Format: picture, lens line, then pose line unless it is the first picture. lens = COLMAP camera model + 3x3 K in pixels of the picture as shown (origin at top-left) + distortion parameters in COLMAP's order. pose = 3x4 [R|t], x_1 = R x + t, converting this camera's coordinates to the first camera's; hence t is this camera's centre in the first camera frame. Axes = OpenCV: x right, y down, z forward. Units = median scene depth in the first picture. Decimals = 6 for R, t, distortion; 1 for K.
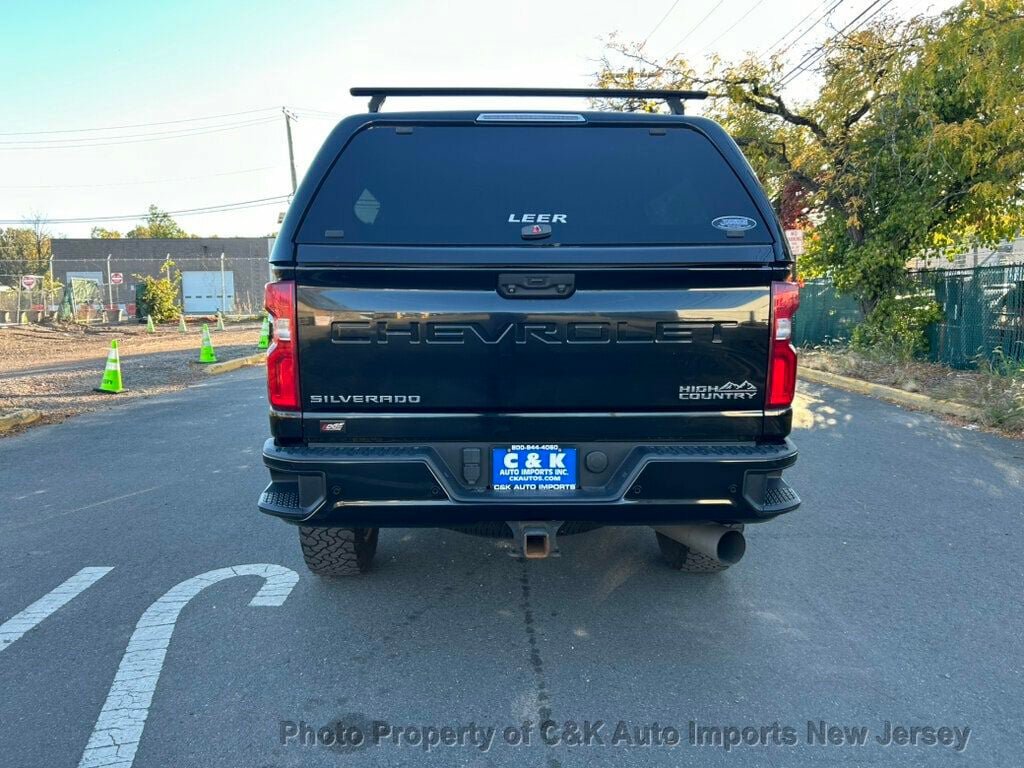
lens RADIAL K [[770.7, 0, 510.1], [0, 770.7, 373.0], [0, 0, 1]] dist [0.053651, -0.062037]
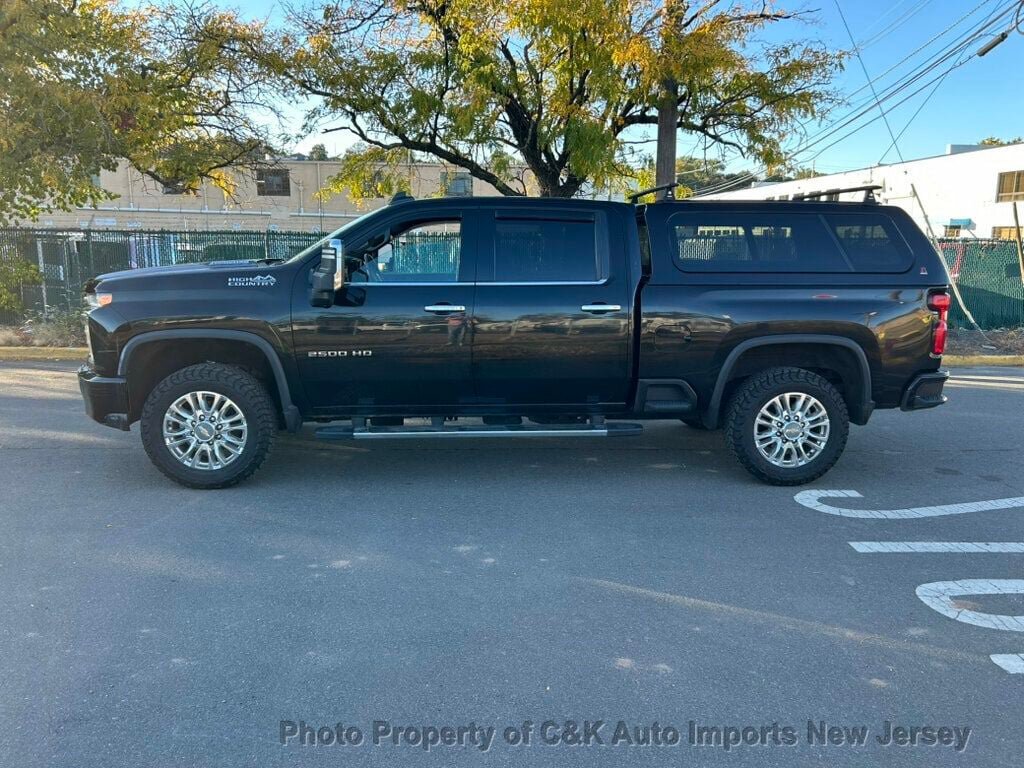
lens RADIAL K [[770.7, 0, 516.8], [0, 770.7, 377.4], [0, 0, 1]] dist [0.053651, -0.062037]
pose [[-0.035103, -0.170907, 0.984662, -2.327943], [0.083725, 0.981302, 0.173309, -0.349713], [-0.995870, 0.088525, -0.020137, 2.175769]]
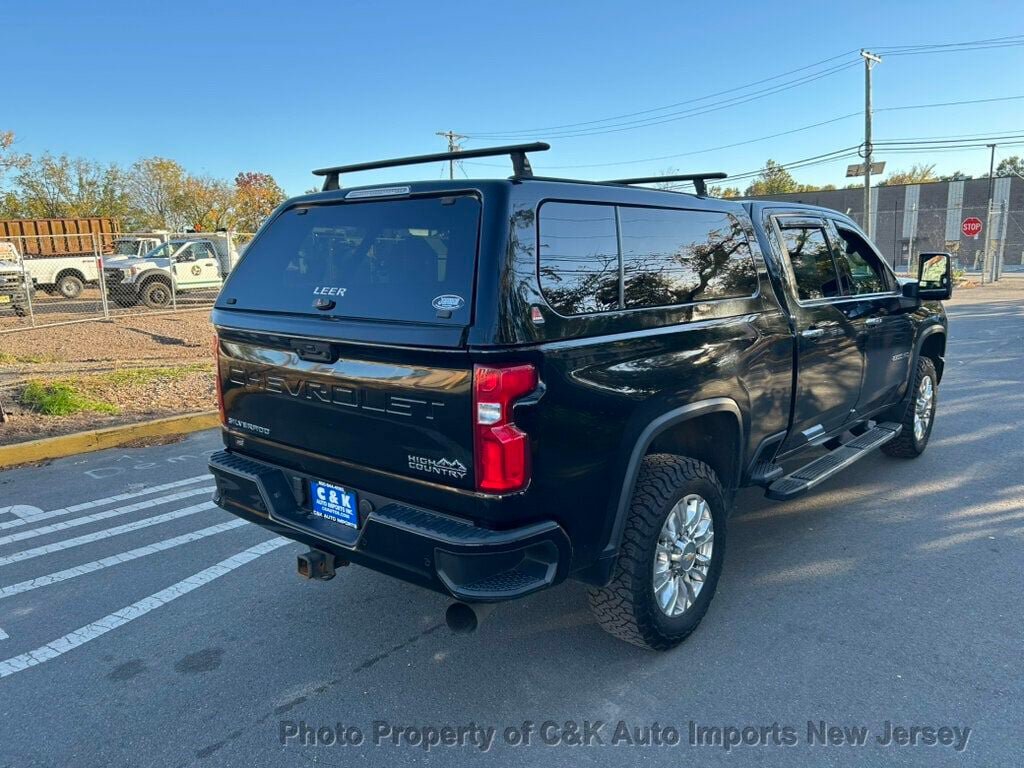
lens RADIAL K [[770.7, 0, 519.1], [0, 770.7, 388.5], [0, 0, 1]] dist [0.053651, -0.062037]
pose [[0.737363, 0.107774, -0.666843, 1.008668], [-0.053176, 0.993388, 0.101749, -0.185350], [0.673400, -0.039566, 0.738219, 0.328846]]
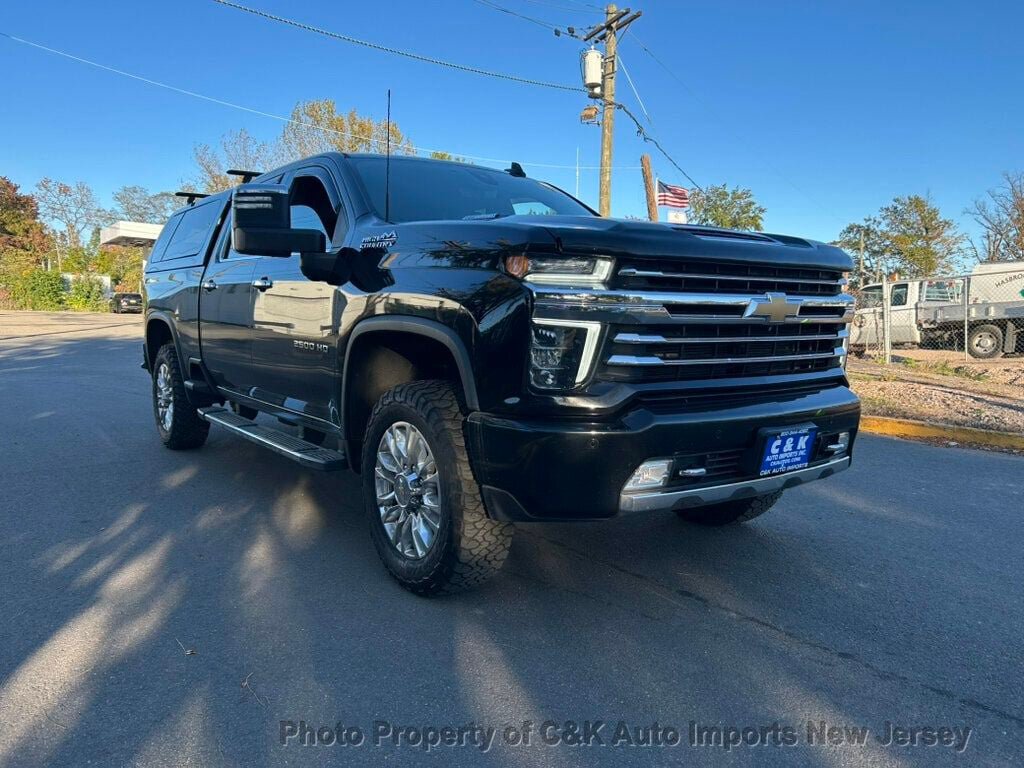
lens RADIAL K [[770.7, 0, 520.4], [0, 770.7, 394.9], [0, 0, 1]] dist [0.053651, -0.062037]
pose [[-0.823645, 0.049784, -0.564916, 0.828297], [-0.066864, 0.980666, 0.183910, -0.307088], [0.563150, 0.189249, -0.804392, 3.943583]]
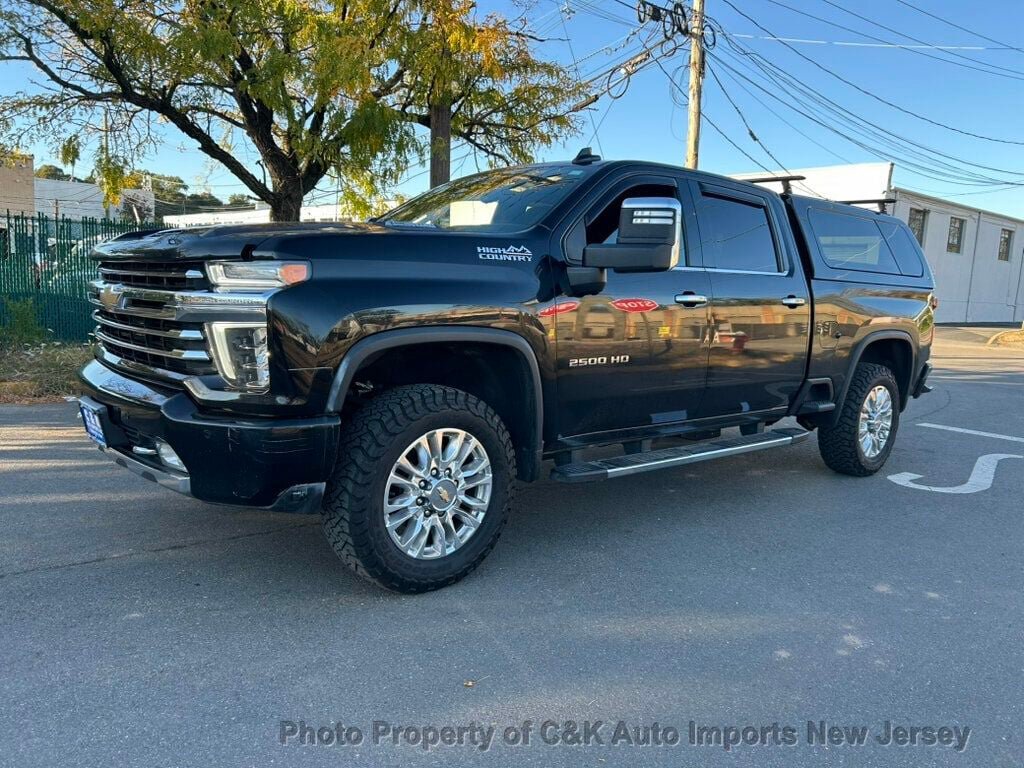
lens RADIAL K [[770.7, 0, 506.6], [0, 770.7, 381.7], [0, 0, 1]] dist [0.053651, -0.062037]
pose [[-0.630056, -0.127284, 0.766047, -1.355771], [0.023828, 0.982842, 0.182903, -0.329113], [-0.776184, 0.133493, -0.616213, 3.551813]]
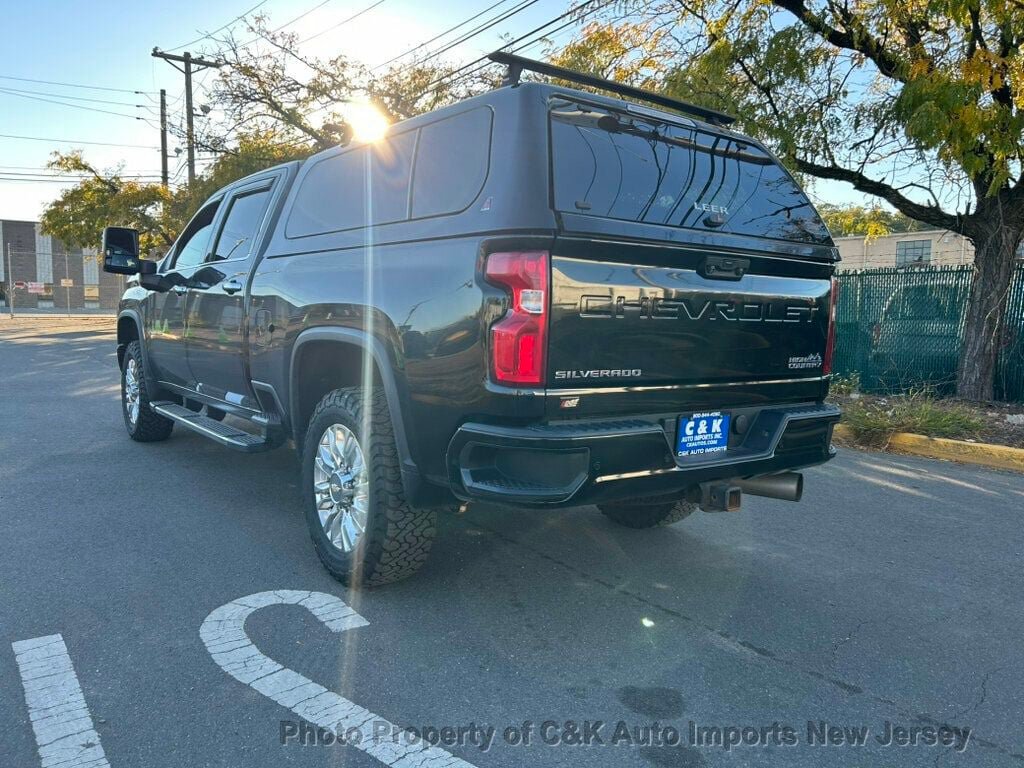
lens RADIAL K [[770.7, 0, 508.2], [0, 770.7, 377.0], [0, 0, 1]] dist [0.053651, -0.062037]
pose [[0.820790, -0.024285, 0.570714, -0.833787], [0.027145, 0.999625, 0.003496, 0.030556], [-0.570585, 0.012623, 0.821142, 0.247585]]
